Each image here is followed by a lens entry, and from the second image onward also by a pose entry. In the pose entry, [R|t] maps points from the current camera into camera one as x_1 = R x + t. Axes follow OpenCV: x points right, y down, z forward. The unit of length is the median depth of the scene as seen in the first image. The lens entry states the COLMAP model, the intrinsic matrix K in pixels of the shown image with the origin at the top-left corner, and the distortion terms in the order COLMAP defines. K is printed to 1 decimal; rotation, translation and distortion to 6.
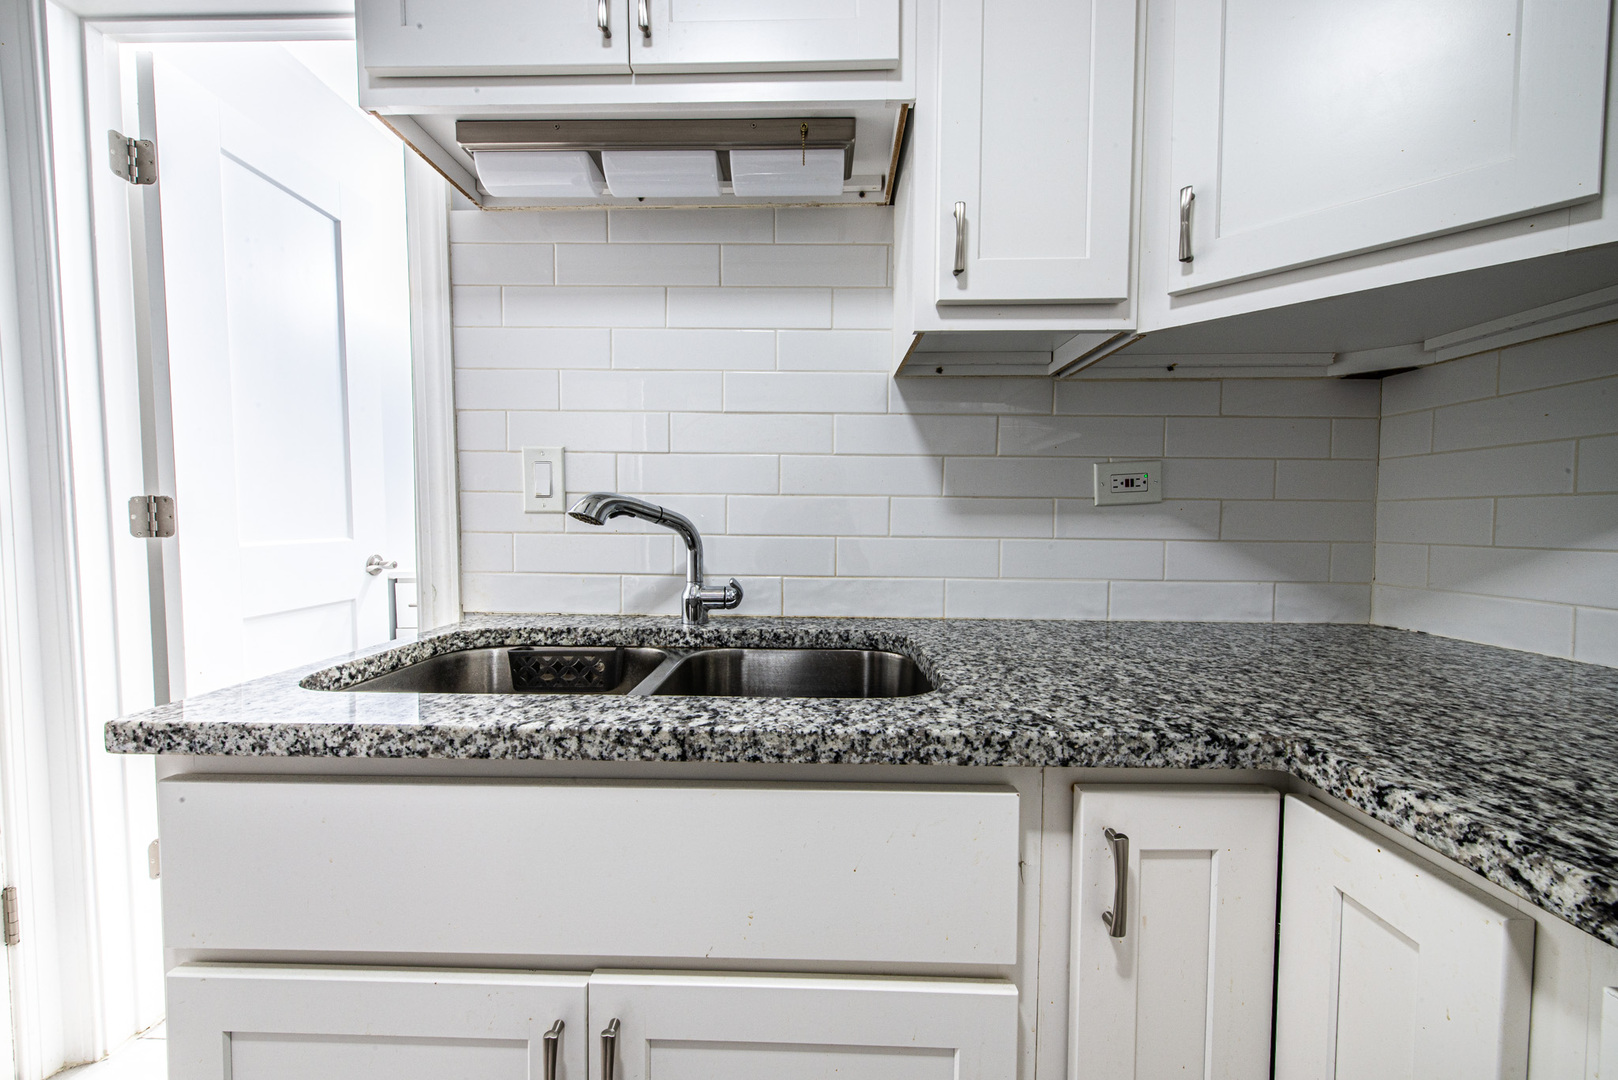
lens RADIAL K [[633.4, 0, 804.6], [0, 633.4, 547.2], [0, 0, 1]] dist [0.004110, -0.000311]
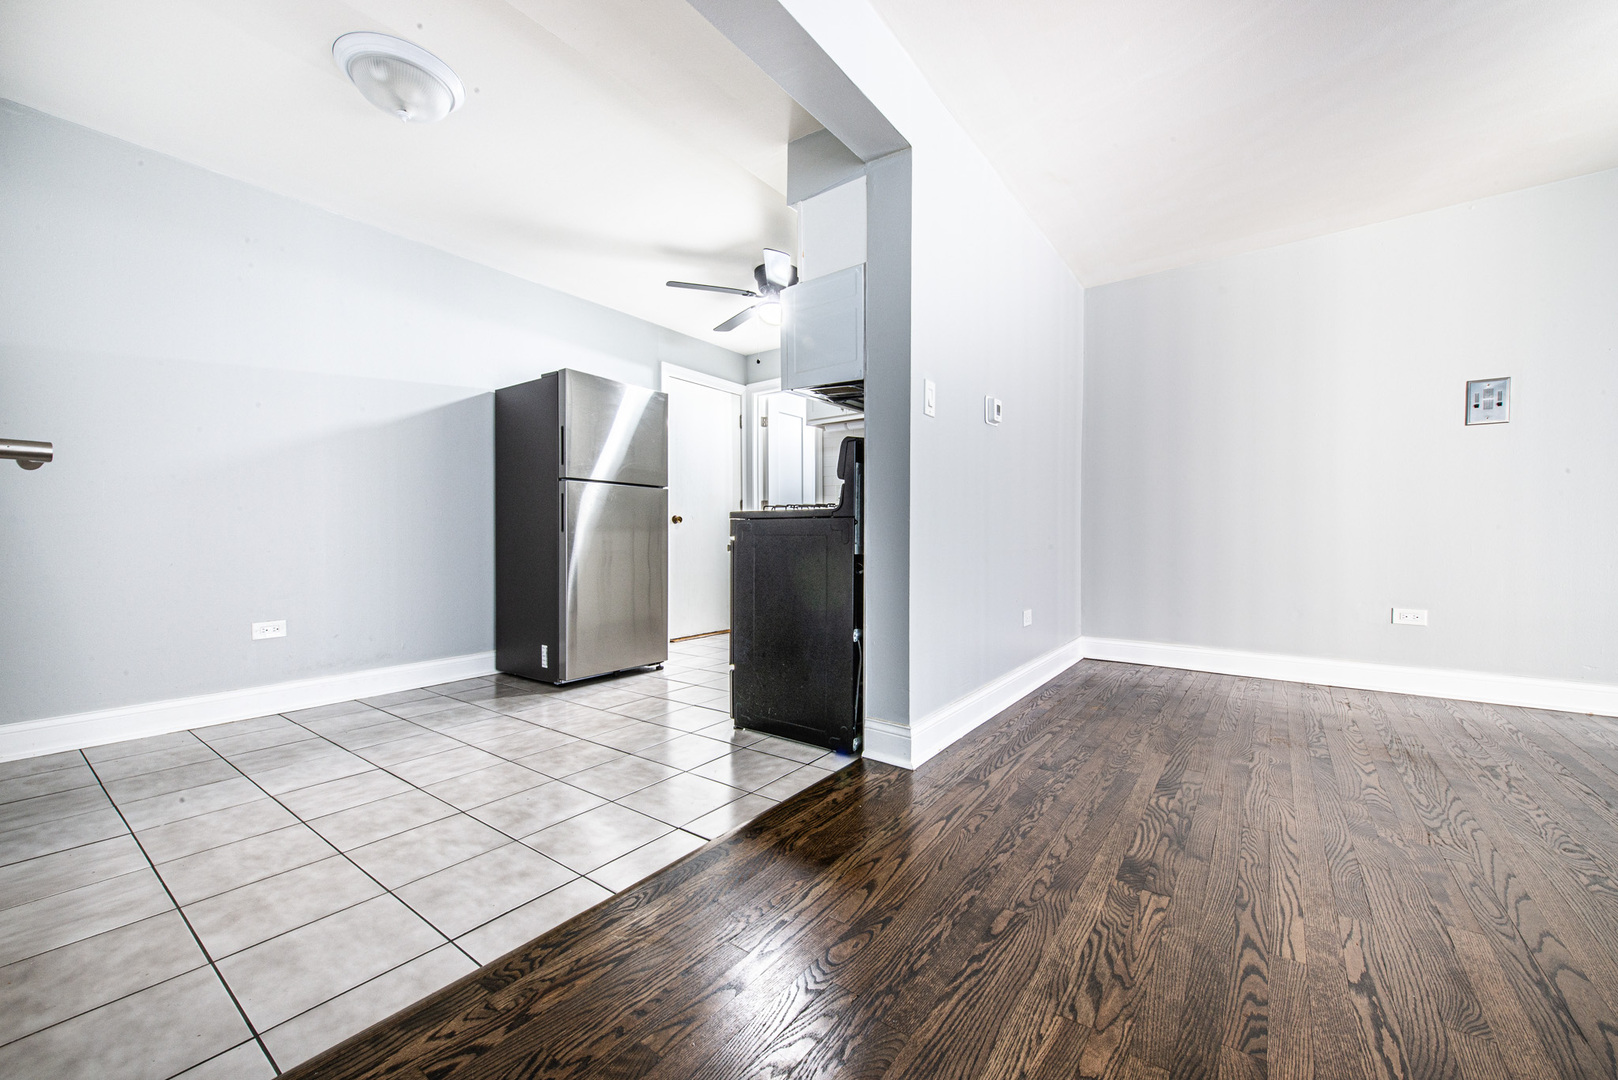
lens RADIAL K [[629.6, 0, 809.6], [0, 629.6, 544.6], [0, 0, 1]] dist [0.014743, -0.004626]
pose [[0.817534, 0.004613, -0.575861, 3.829193], [-0.024935, 0.999314, -0.027393, 0.763602], [0.575340, 0.036754, 0.817088, -5.299760]]
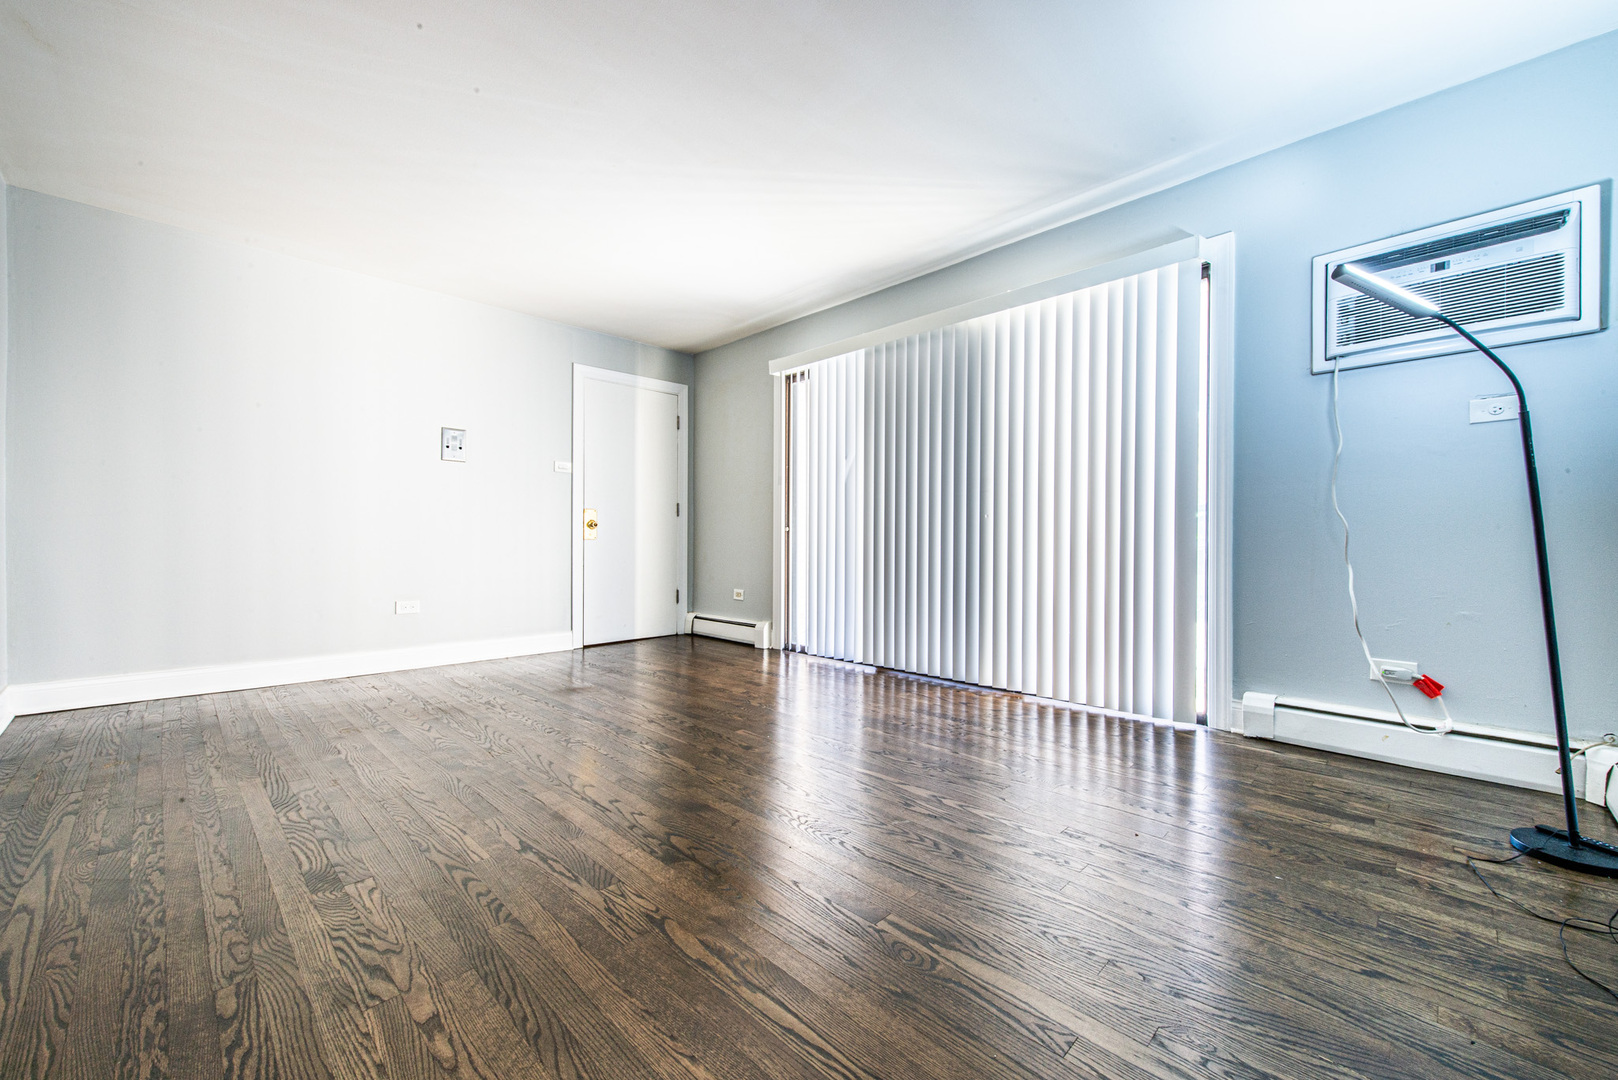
lens RADIAL K [[633.4, 0, 804.6], [0, 633.4, 547.2], [0, 0, 1]] dist [0.004110, -0.000311]
pose [[0.691807, -0.004338, 0.722070, 2.884615], [0.032780, 0.999140, -0.025404, 0.774693], [-0.721338, 0.041244, 0.691354, -5.644240]]
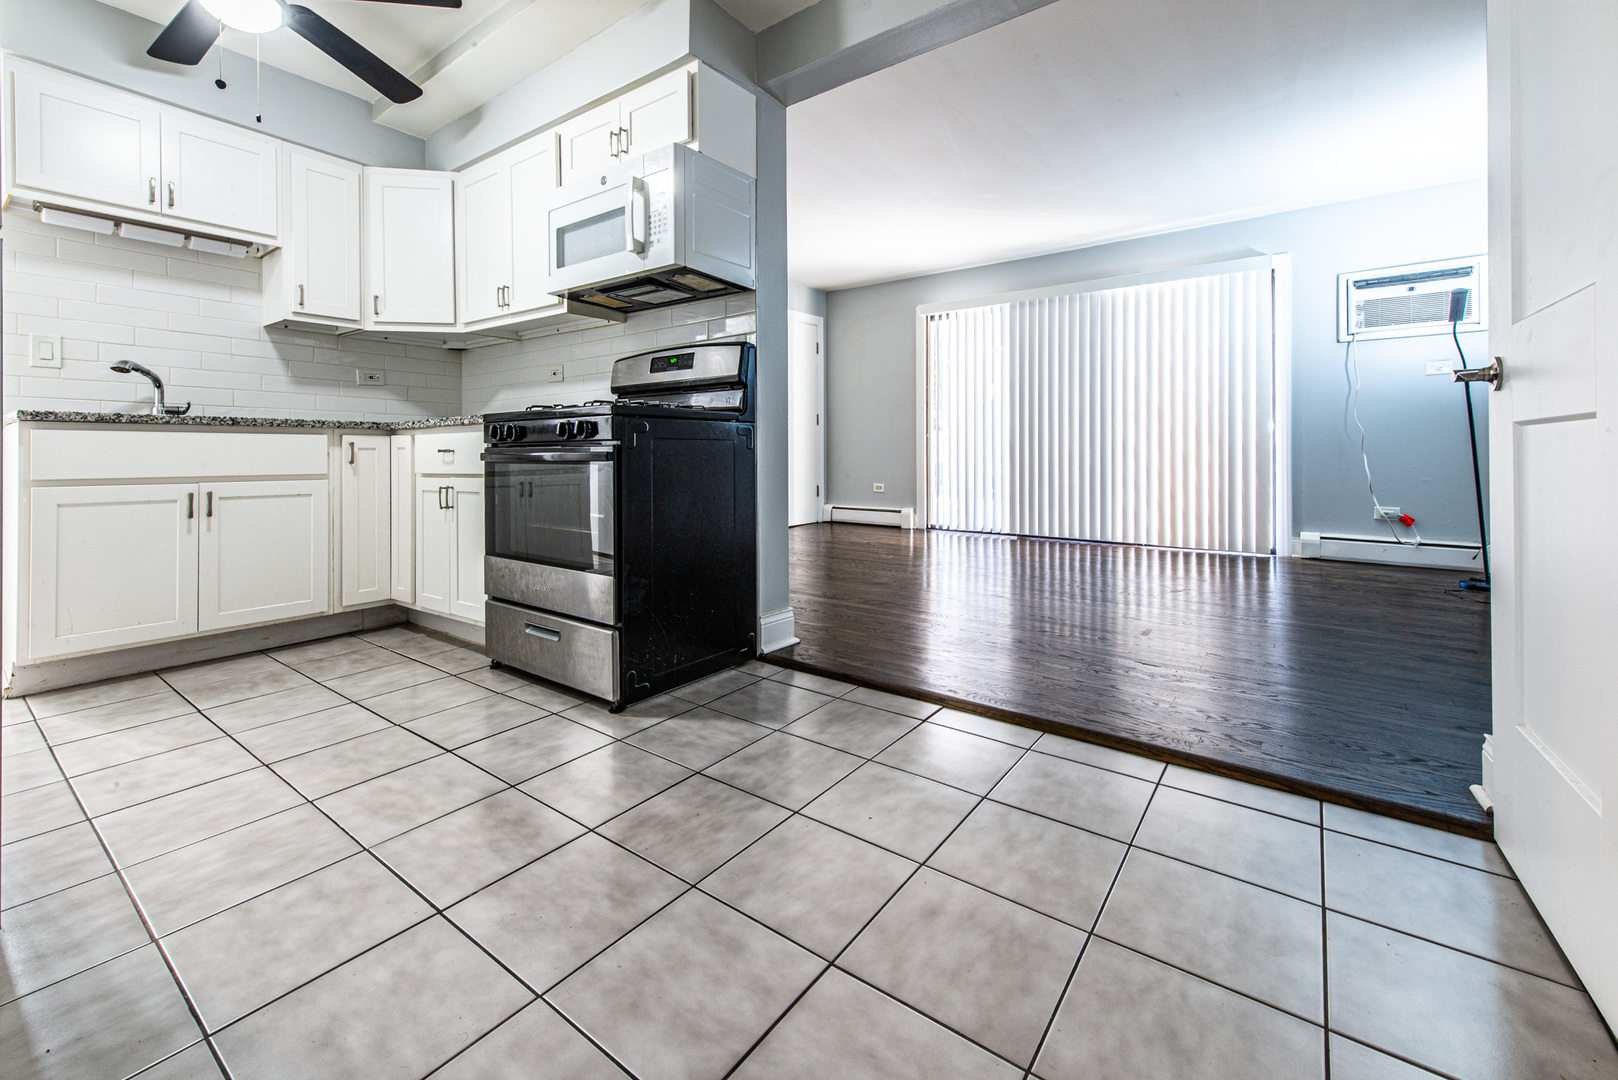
lens RADIAL K [[668.4, 0, 805.0], [0, 668.4, 451.2], [0, 0, 1]] dist [0.016105, -0.005455]
pose [[0.581298, -0.005061, 0.813675, -1.614231], [0.044054, 0.998710, -0.025261, 0.784914], [-0.812497, 0.050530, 0.580771, -4.628952]]
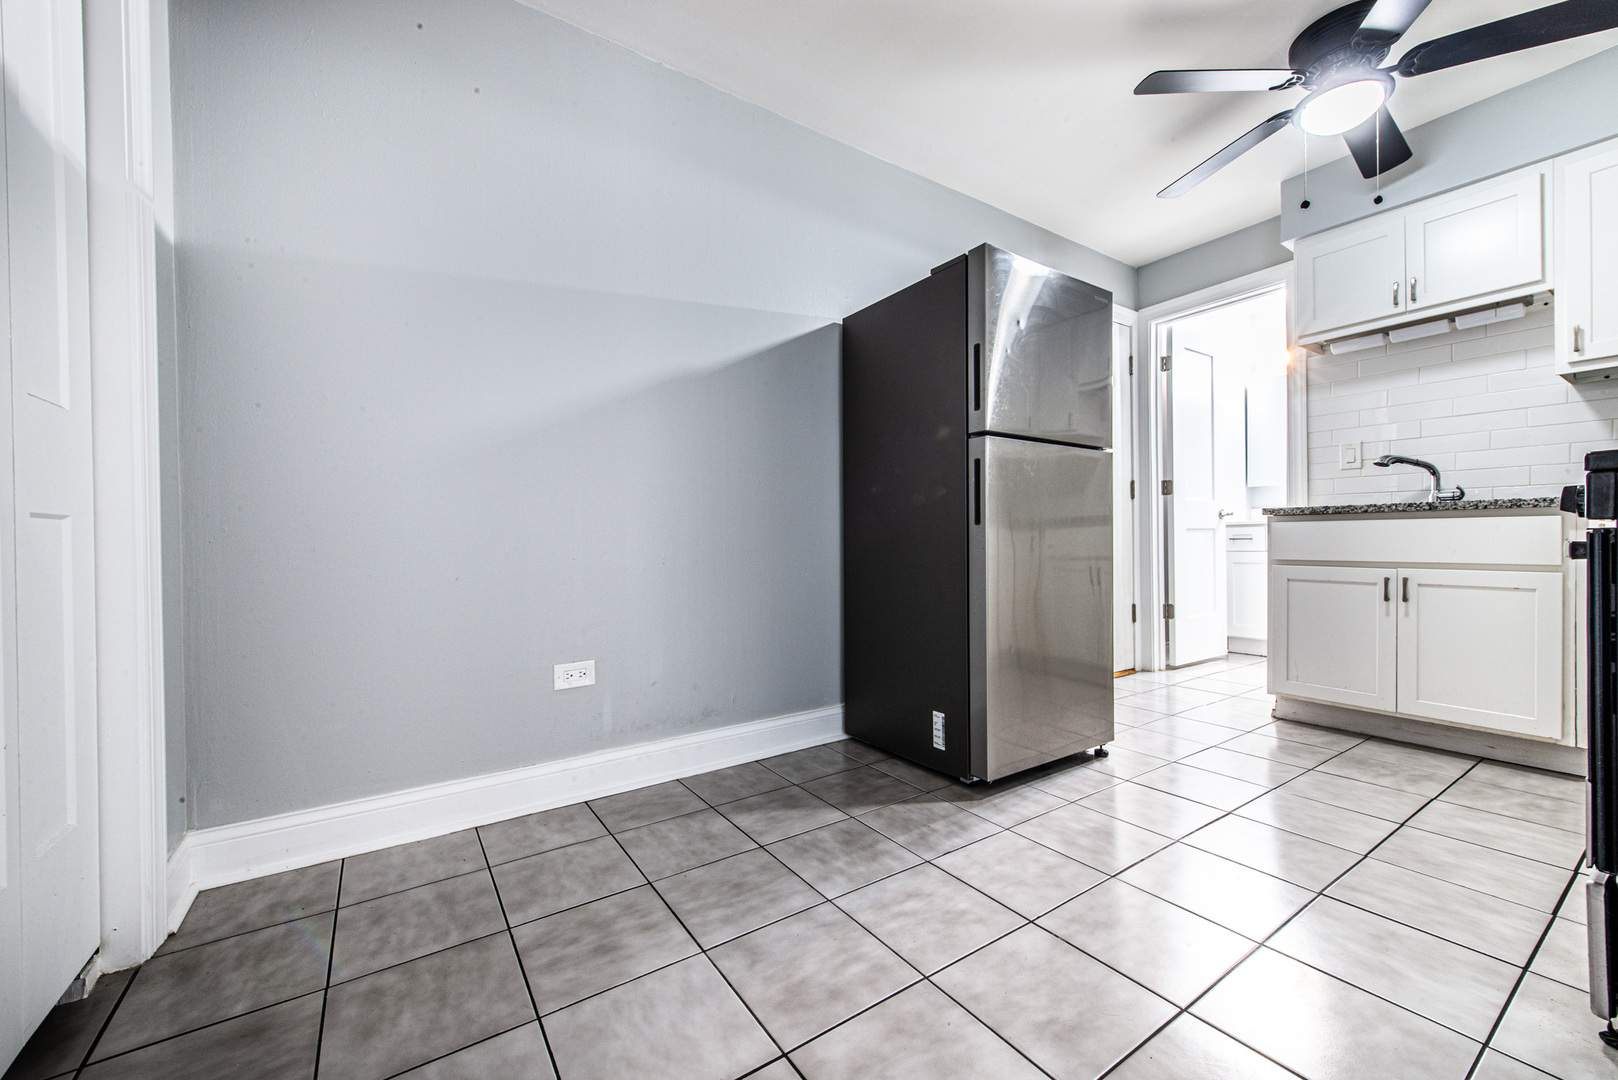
lens RADIAL K [[629.6, 0, 809.6], [0, 629.6, 544.6], [0, 0, 1]] dist [0.014743, -0.004626]
pose [[0.577523, -0.004129, -0.816364, 0.829723], [-0.027097, 0.999339, -0.024224, 0.758722], [0.815925, 0.036111, 0.577029, -4.552149]]
